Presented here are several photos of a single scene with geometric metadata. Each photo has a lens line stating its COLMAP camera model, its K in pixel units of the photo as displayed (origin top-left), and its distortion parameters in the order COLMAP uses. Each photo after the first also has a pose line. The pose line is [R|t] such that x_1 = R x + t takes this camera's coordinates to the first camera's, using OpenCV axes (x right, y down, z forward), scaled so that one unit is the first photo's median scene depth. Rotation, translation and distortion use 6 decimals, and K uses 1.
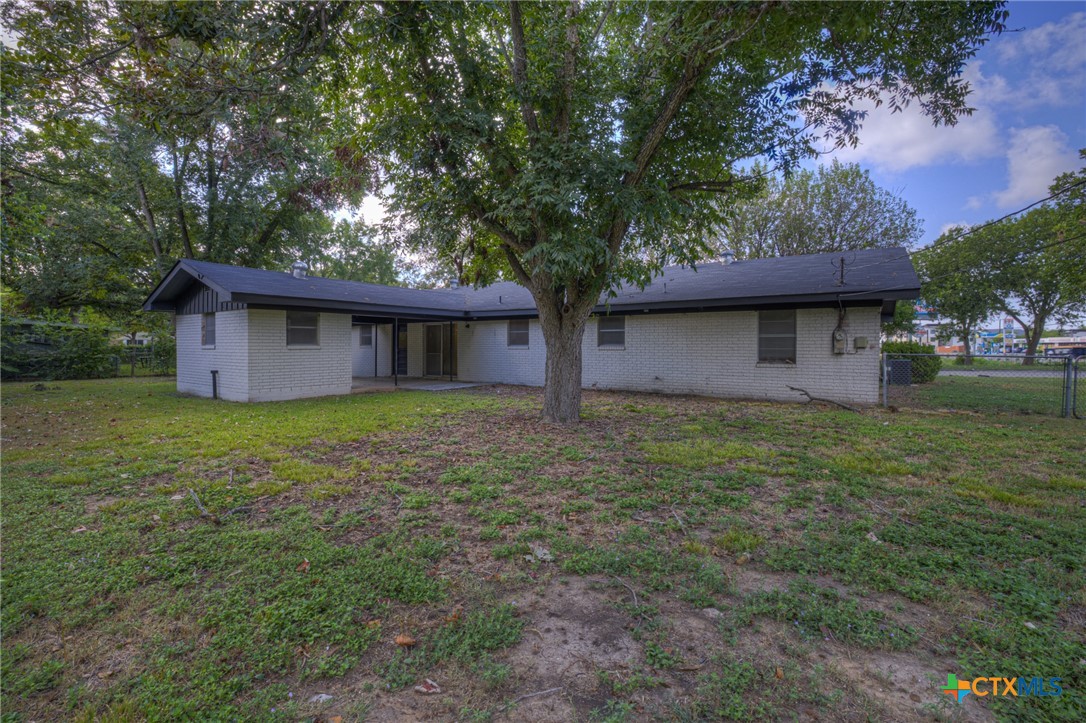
lens RADIAL K [[471.8, 0, 541.3], [0, 471.8, 358.2], [0, 0, 1]] dist [0.001654, -0.000135]
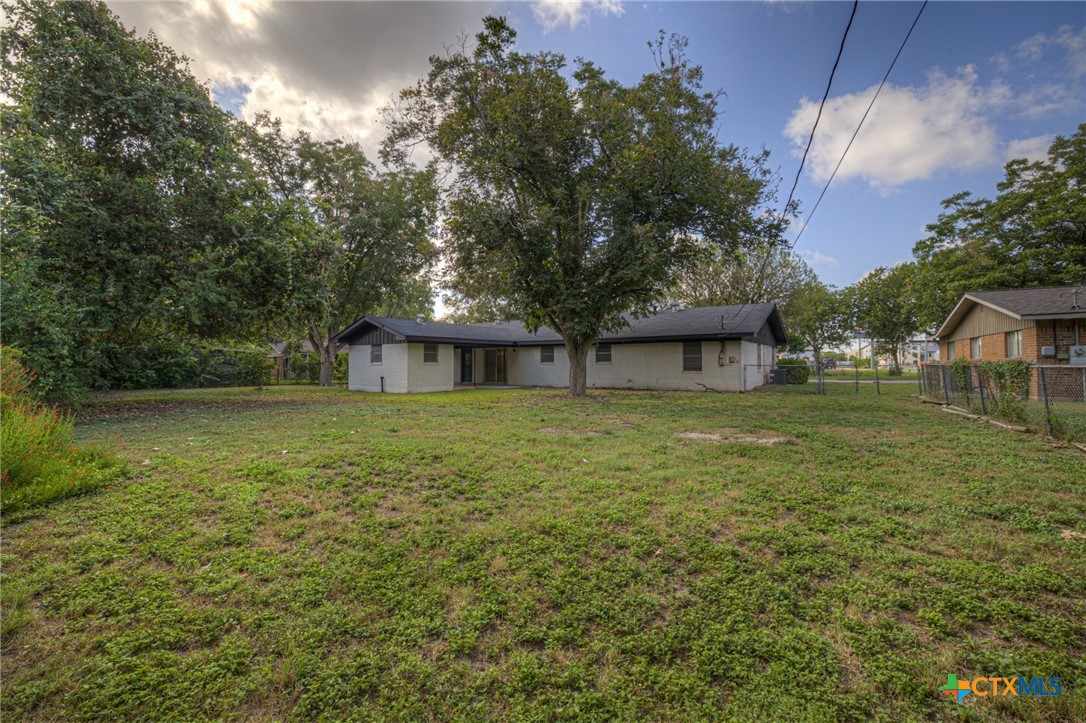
lens RADIAL K [[471.8, 0, 544.1], [0, 471.8, 363.1], [0, 0, 1]] dist [0.001654, -0.000135]
pose [[0.999980, -0.005501, 0.003173, -0.073335], [0.005588, 0.999591, -0.028050, 0.024999], [-0.003017, 0.028067, 0.999601, -0.729558]]
